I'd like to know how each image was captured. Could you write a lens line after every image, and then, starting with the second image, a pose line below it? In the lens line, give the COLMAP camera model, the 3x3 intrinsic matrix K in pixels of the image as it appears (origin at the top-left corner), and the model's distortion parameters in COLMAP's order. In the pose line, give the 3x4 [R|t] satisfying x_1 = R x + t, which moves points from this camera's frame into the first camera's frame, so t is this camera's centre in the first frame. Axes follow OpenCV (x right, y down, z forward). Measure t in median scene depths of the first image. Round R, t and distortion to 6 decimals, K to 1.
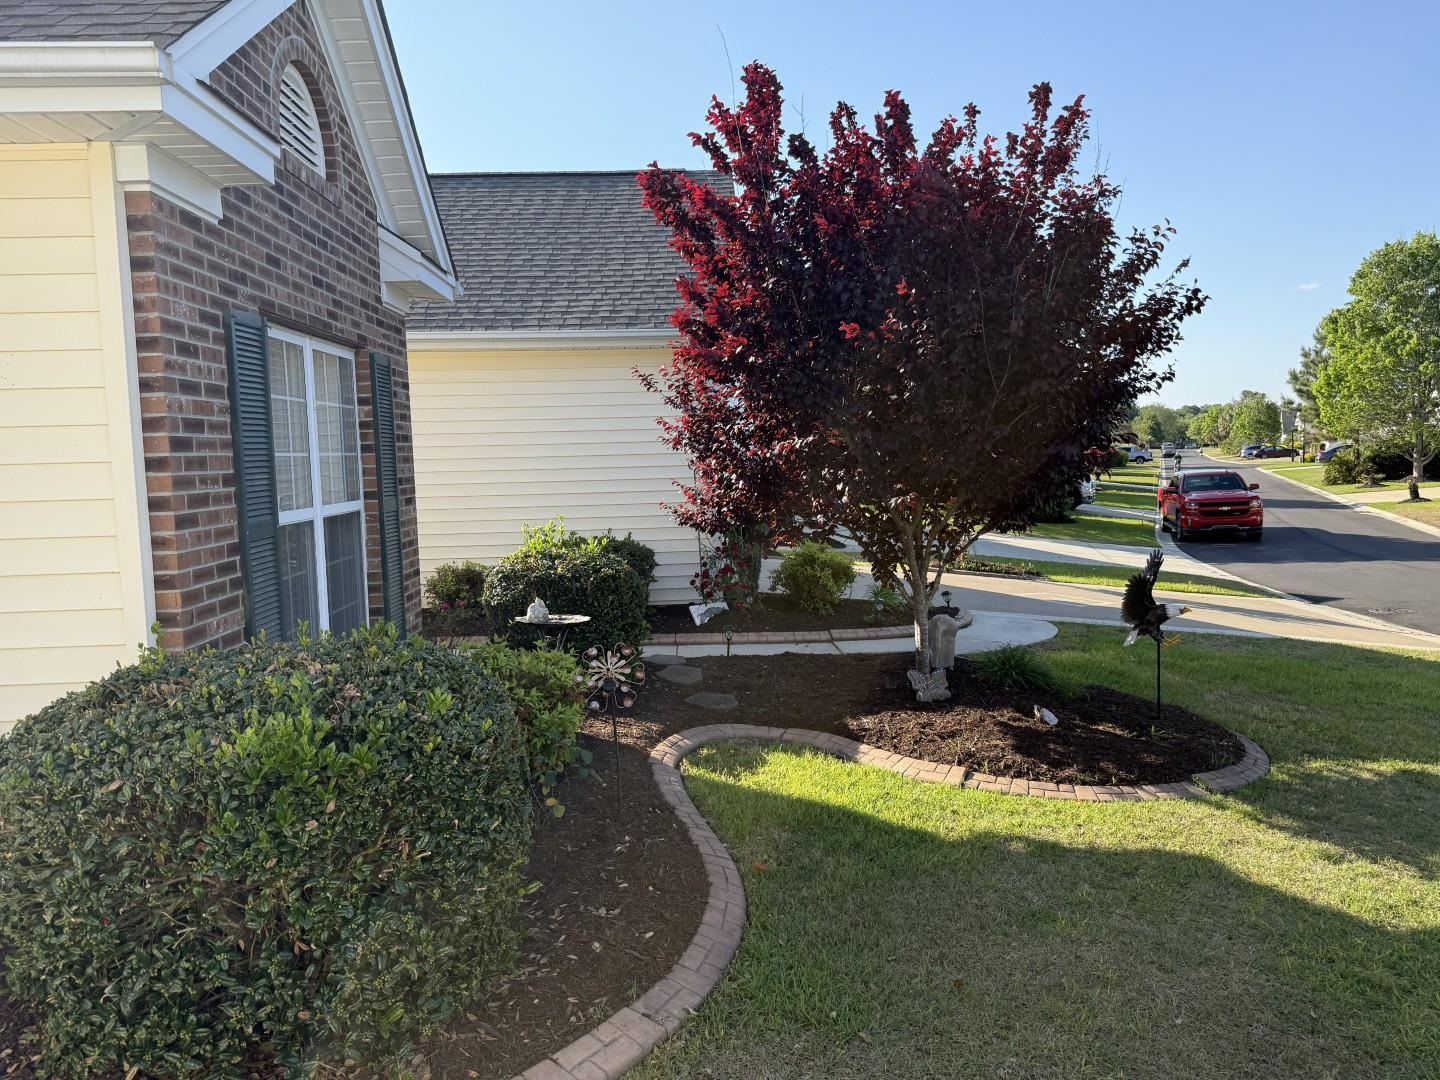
lens RADIAL K [[1065.9, 0, 717.2], [0, 1065.9, 543.7], [0, 0, 1]] dist [0.041762, -0.060975]
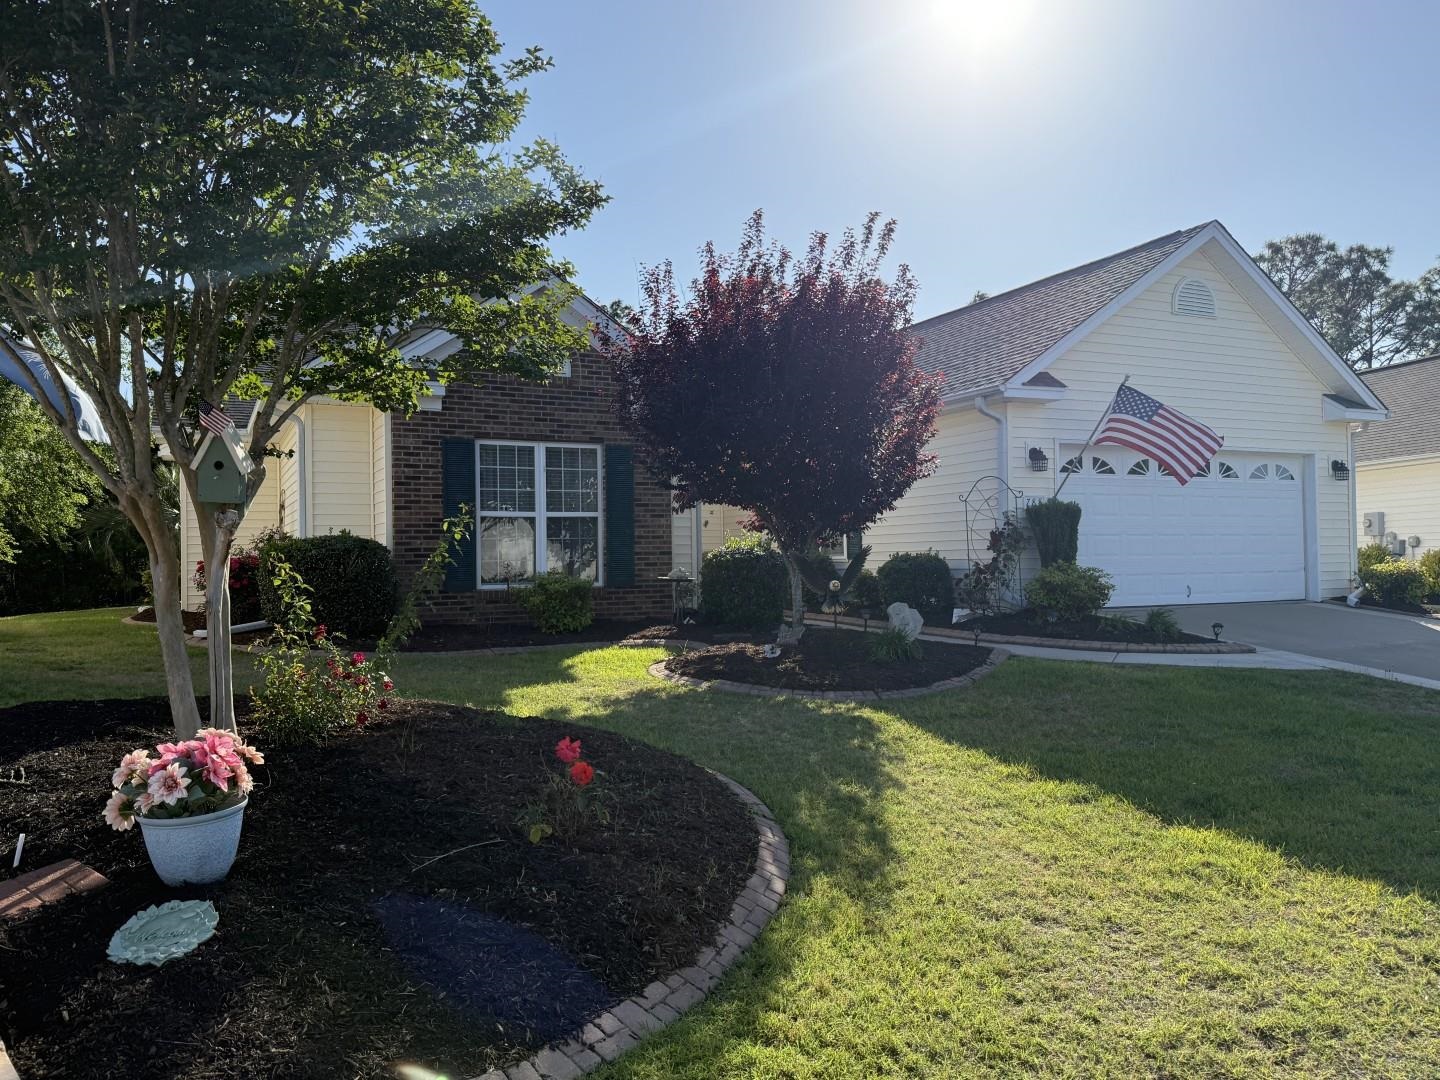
lens RADIAL K [[1054.0, 0, 713.2], [0, 1054.0, 545.8], [0, 0, 1]] dist [0.057817, -0.000058]
pose [[0.390104, 0.009802, -0.920719, 2.954879], [-0.085008, 0.996056, -0.025413, 0.100220], [0.916838, 0.088182, 0.389399, 0.673102]]
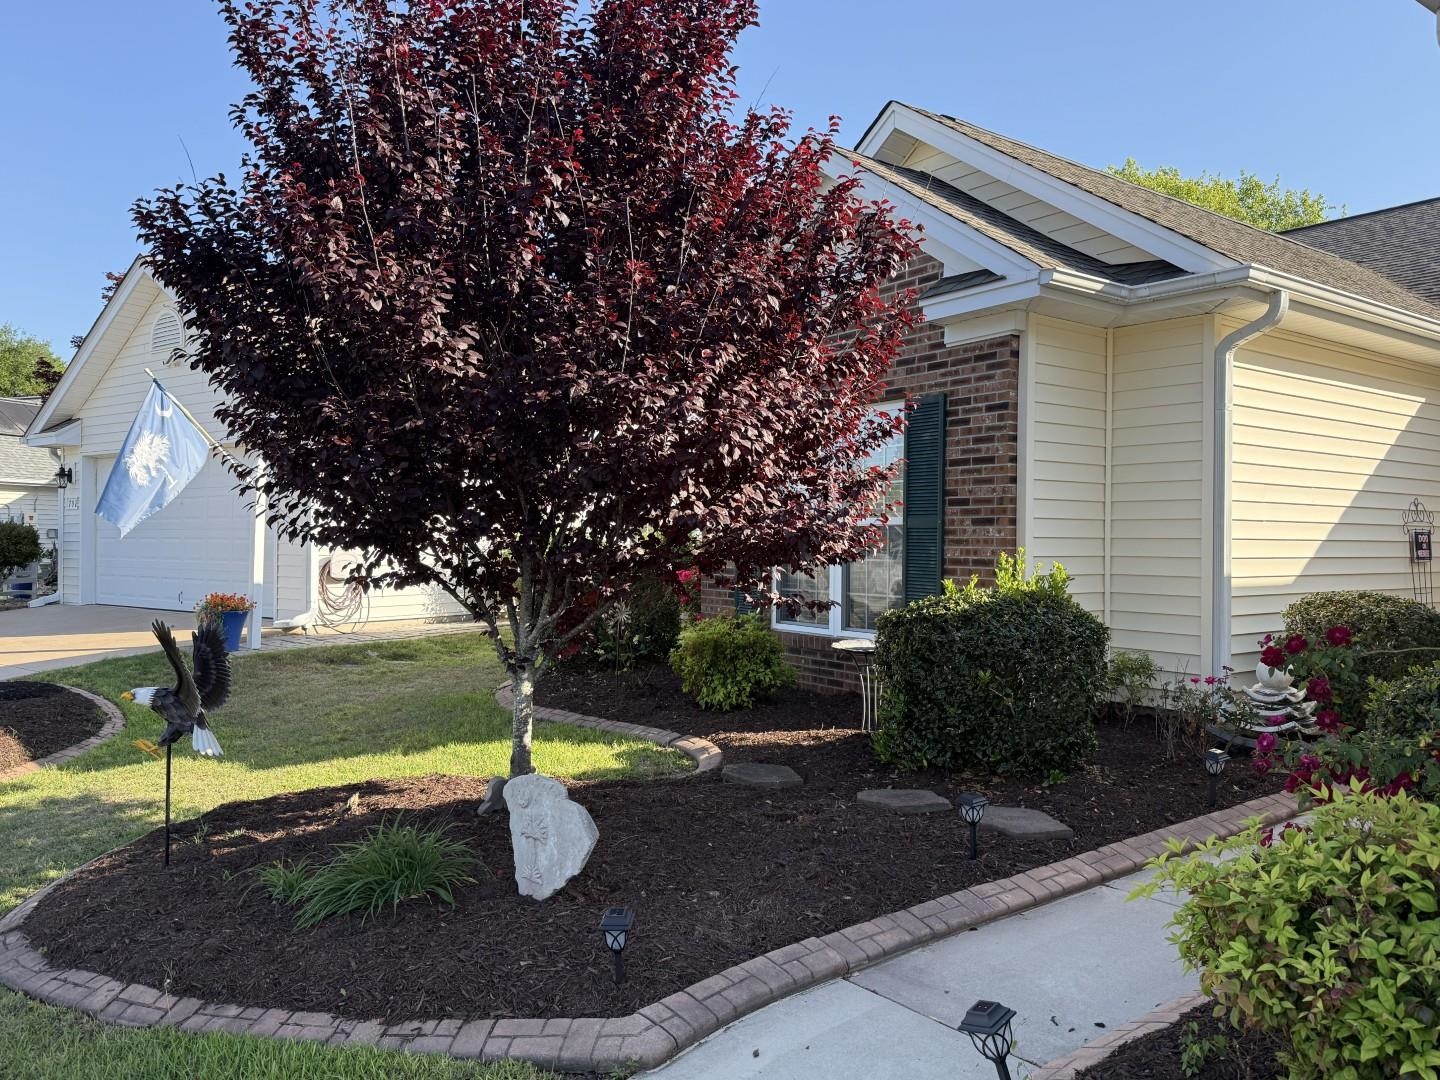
lens RADIAL K [[1065.9, 0, 699.8], [0, 1065.9, 541.8], [0, 0, 1]] dist [0.041762, -0.060975]
pose [[-0.836122, 0.022142, -0.548097, 0.943290], [-0.037840, 0.994477, 0.097899, -0.219995], [0.547237, 0.102595, -0.830666, 3.293134]]
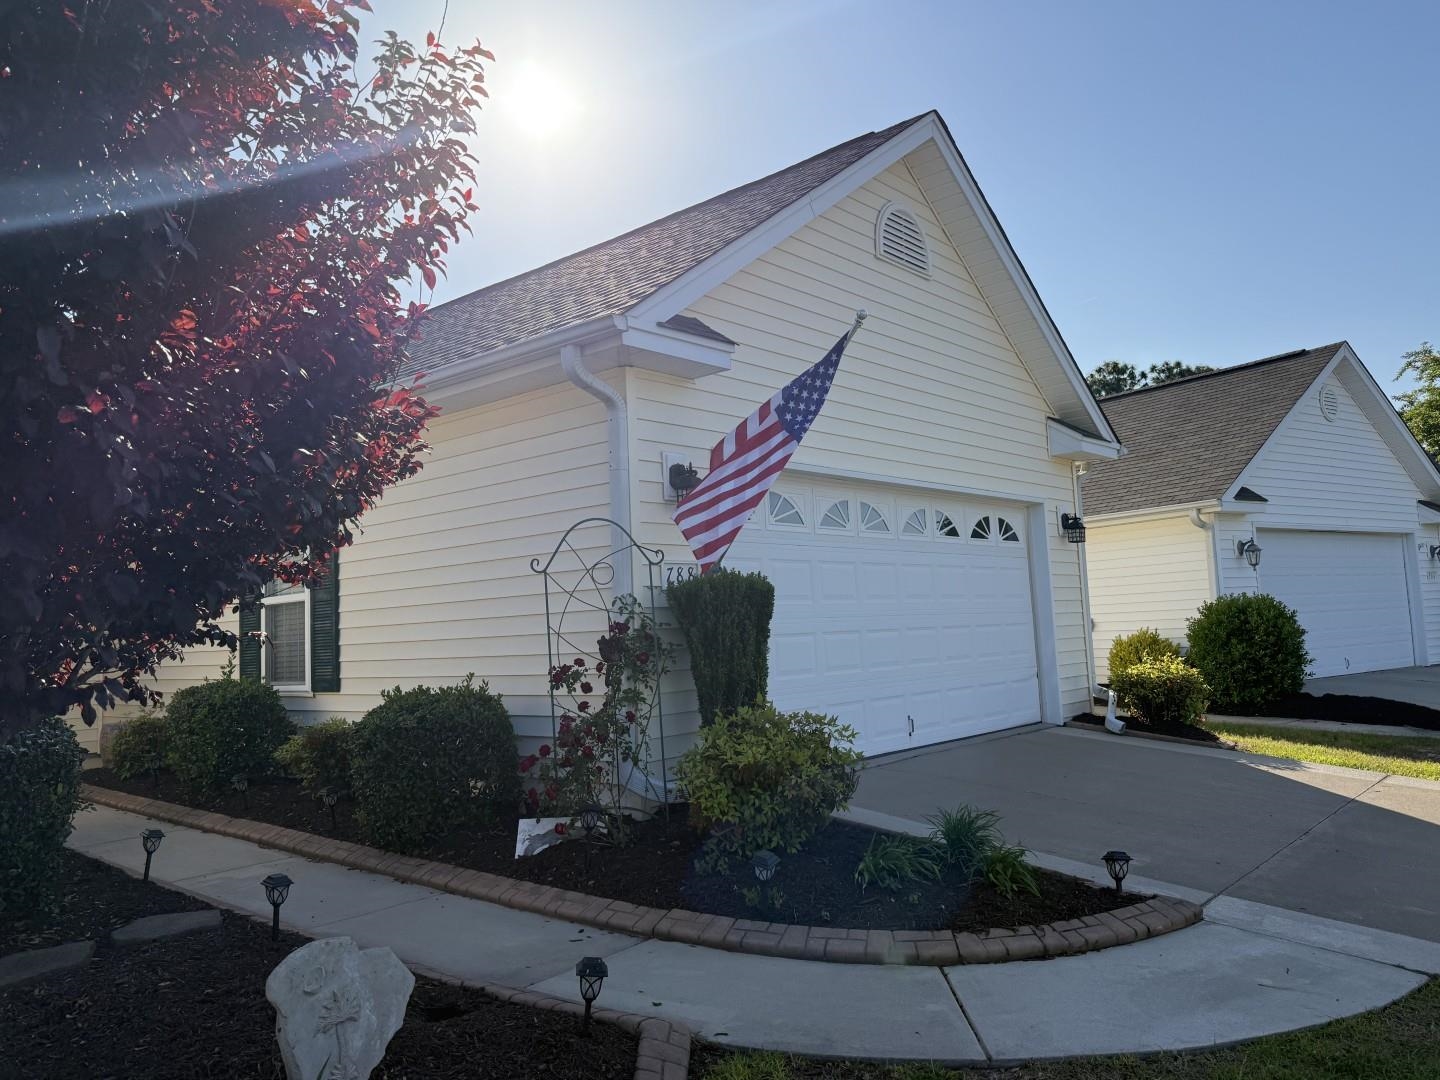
lens RADIAL K [[1065.9, 0, 720.4], [0, 1065.9, 524.9], [0, 0, 1]] dist [0.041762, -0.060975]
pose [[0.723182, -0.070135, -0.687087, 1.277994], [-0.042352, 0.988455, -0.145475, -0.065279], [0.689357, 0.134305, 0.711863, 1.877328]]
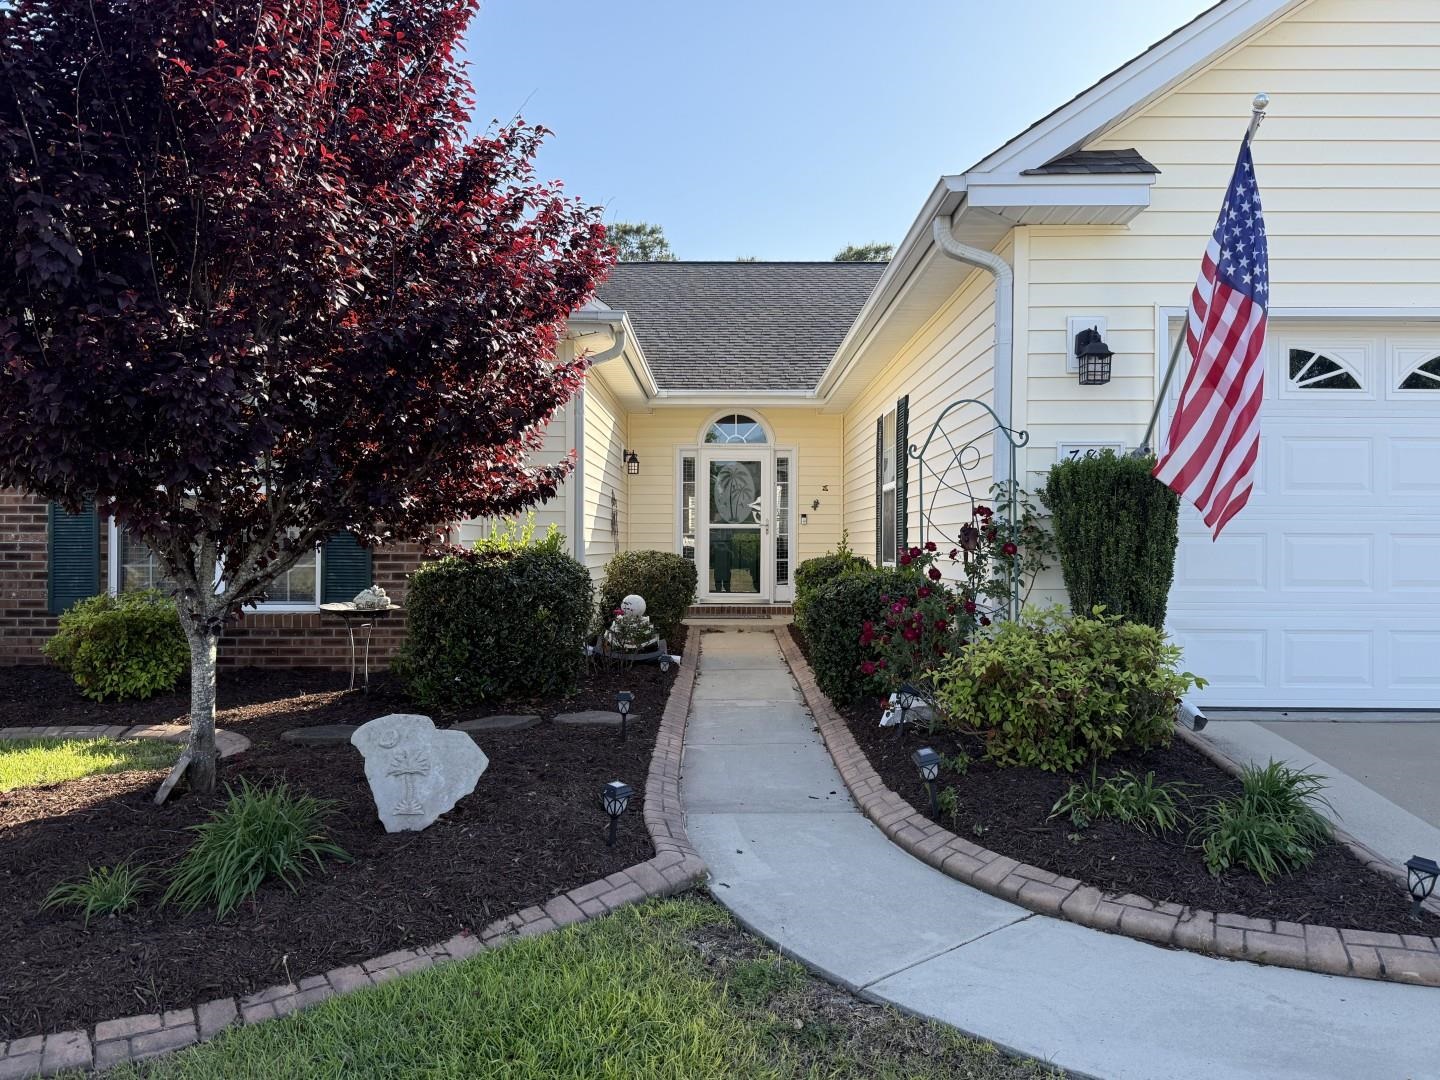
lens RADIAL K [[1065.9, 0, 723.6], [0, 1065.9, 537.6], [0, 0, 1]] dist [0.041762, -0.060975]
pose [[-0.043983, 0.020956, -0.998812, 1.603258], [-0.097411, 0.994926, 0.025164, -0.109363], [0.994272, 0.098402, -0.041719, 2.663946]]
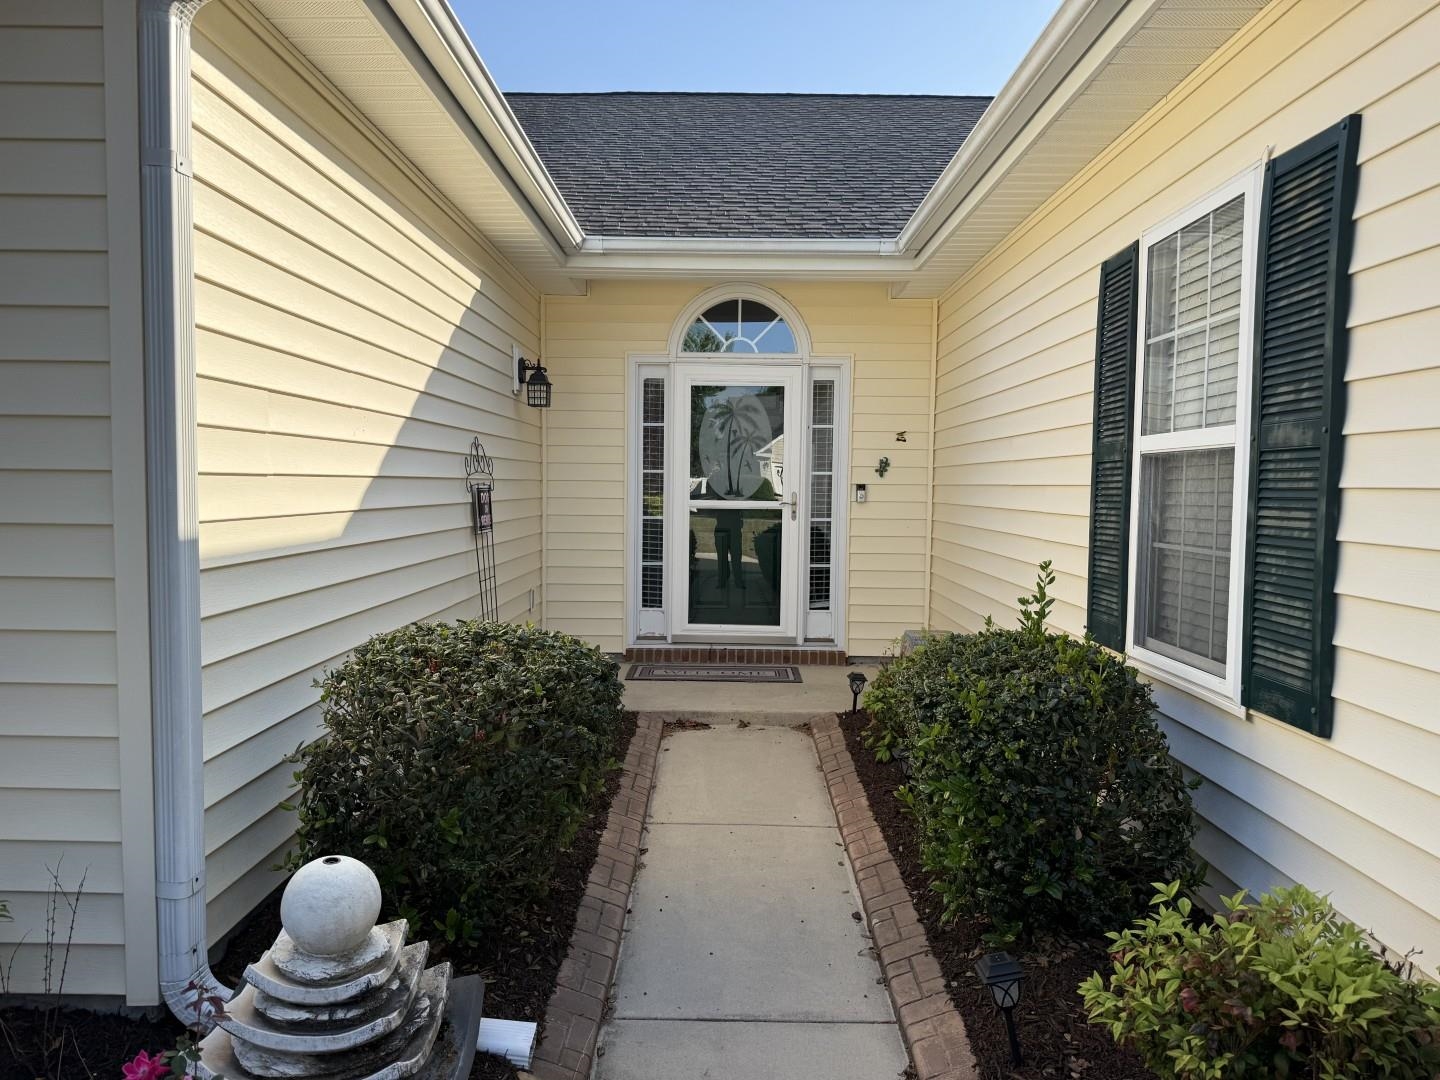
lens RADIAL K [[1018.5, 0, 719.9], [0, 1018.5, 545.1], [0, 0, 1]] dist [0.067441, -0.087265]
pose [[-0.054040, 0.087227, -0.994722, -0.217266], [-0.106405, 0.990002, 0.092594, -0.162622], [0.992853, 0.110847, -0.044219, 2.607808]]
